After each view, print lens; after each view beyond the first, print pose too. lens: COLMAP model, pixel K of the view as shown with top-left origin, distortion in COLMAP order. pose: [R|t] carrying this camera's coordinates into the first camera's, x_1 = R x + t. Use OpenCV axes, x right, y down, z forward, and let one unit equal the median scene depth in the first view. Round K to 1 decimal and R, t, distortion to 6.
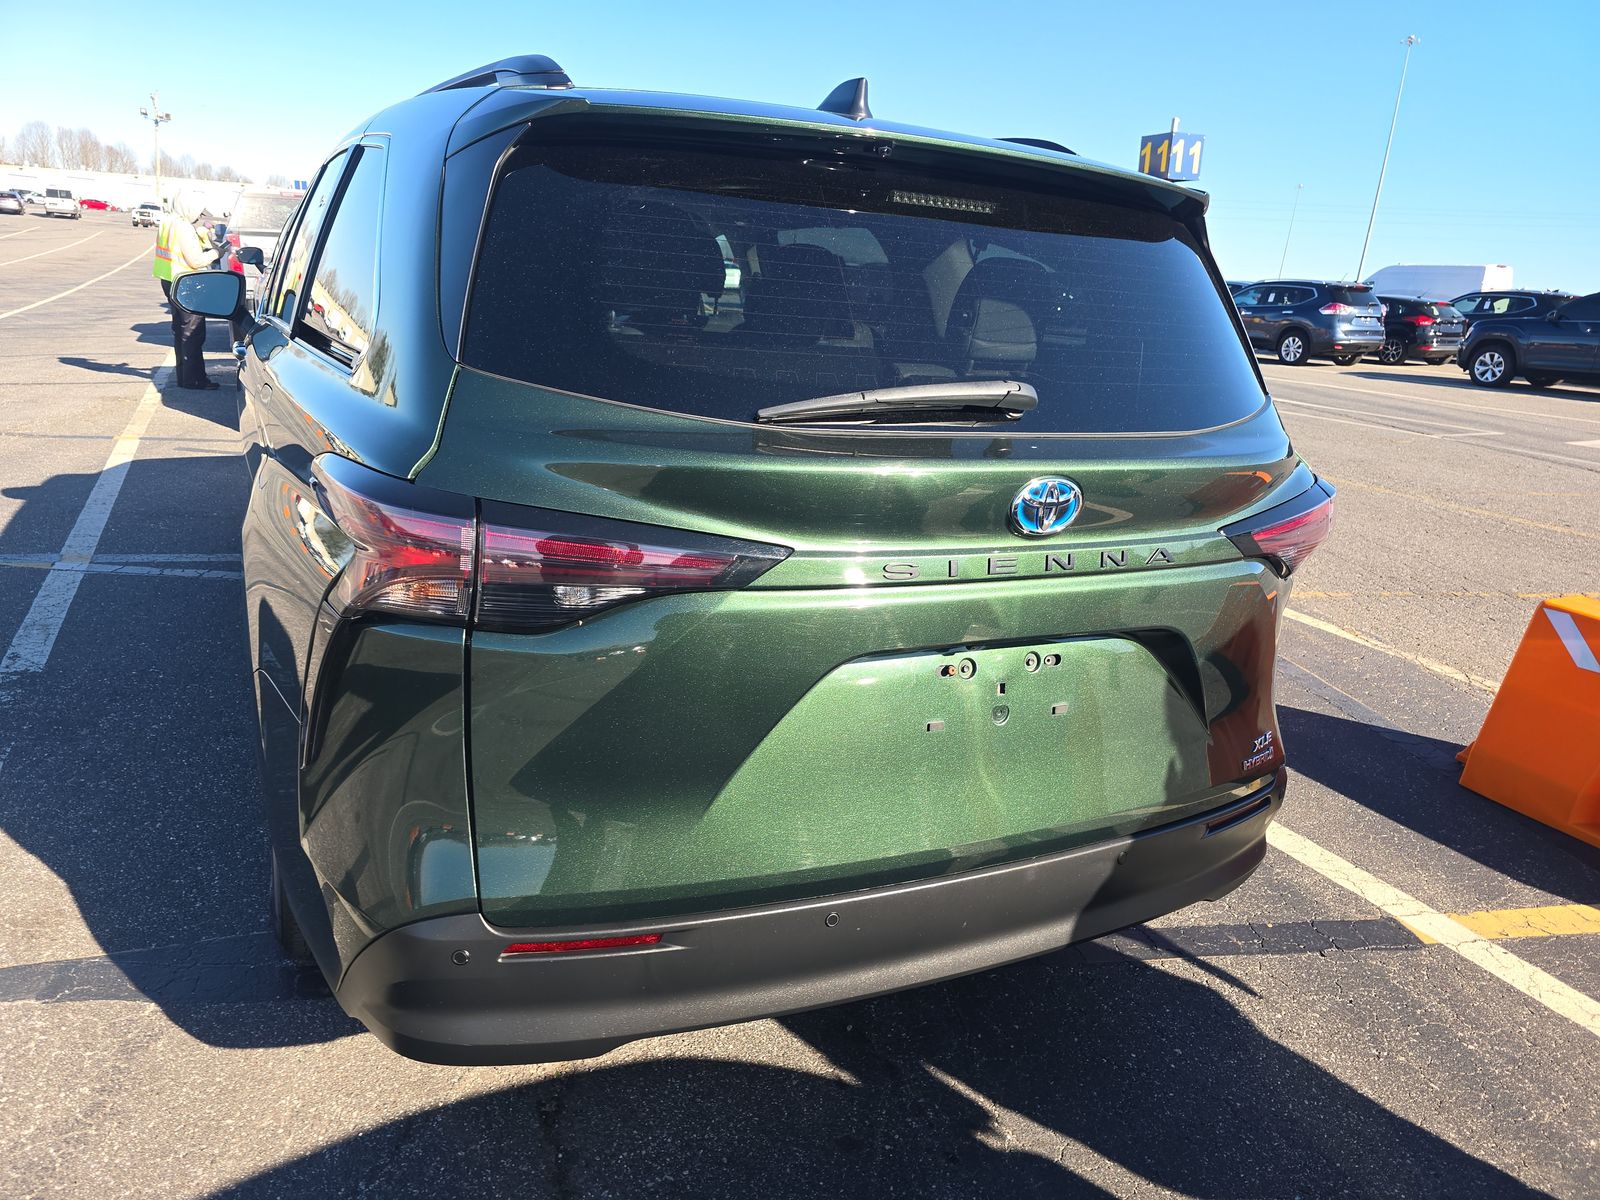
lens RADIAL K [[1080.1, 0, 789.0], [0, 1080.1, 609.2], [0, 0, 1]] dist [0.041000, -0.035673]
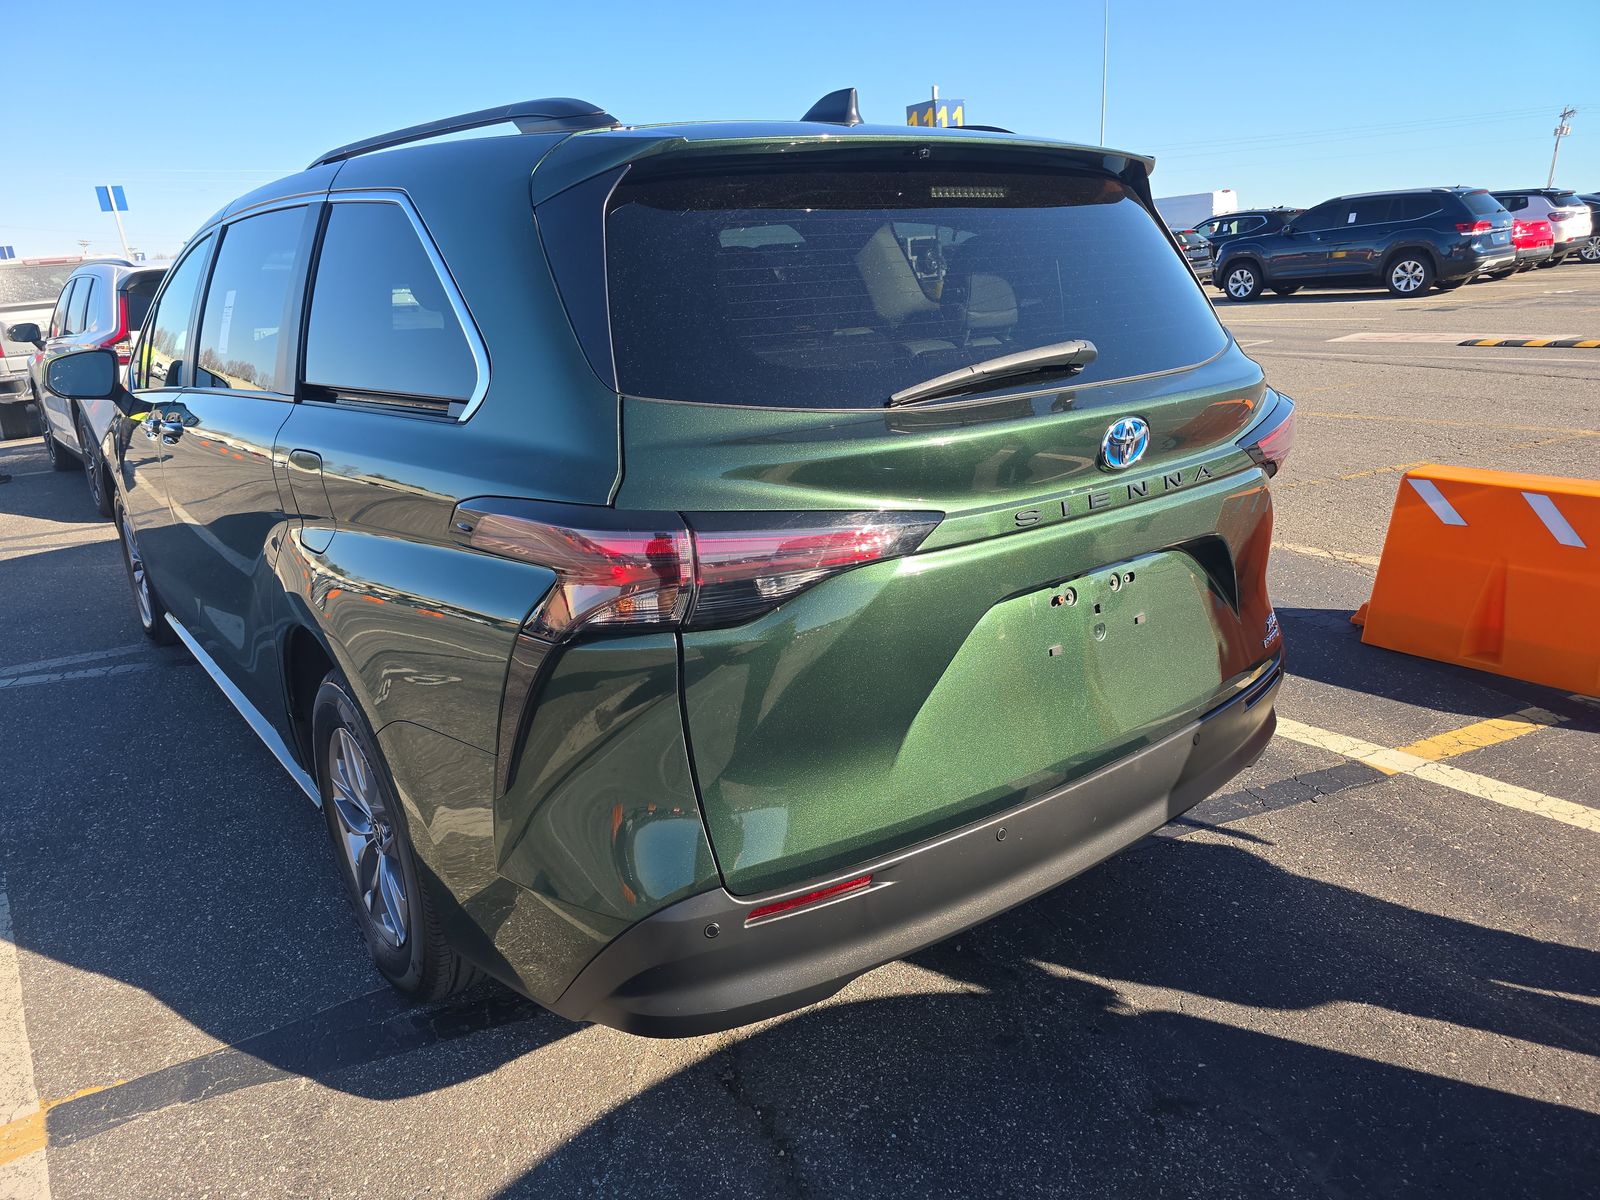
lens RADIAL K [[1080.1, 0, 789.0], [0, 1080.1, 609.2], [0, 0, 1]] dist [0.041000, -0.035673]
pose [[0.971885, -0.174987, 0.157540, -0.235176], [0.173879, 0.984545, 0.020894, -0.005163], [-0.158761, 0.007086, 0.987292, -0.061543]]
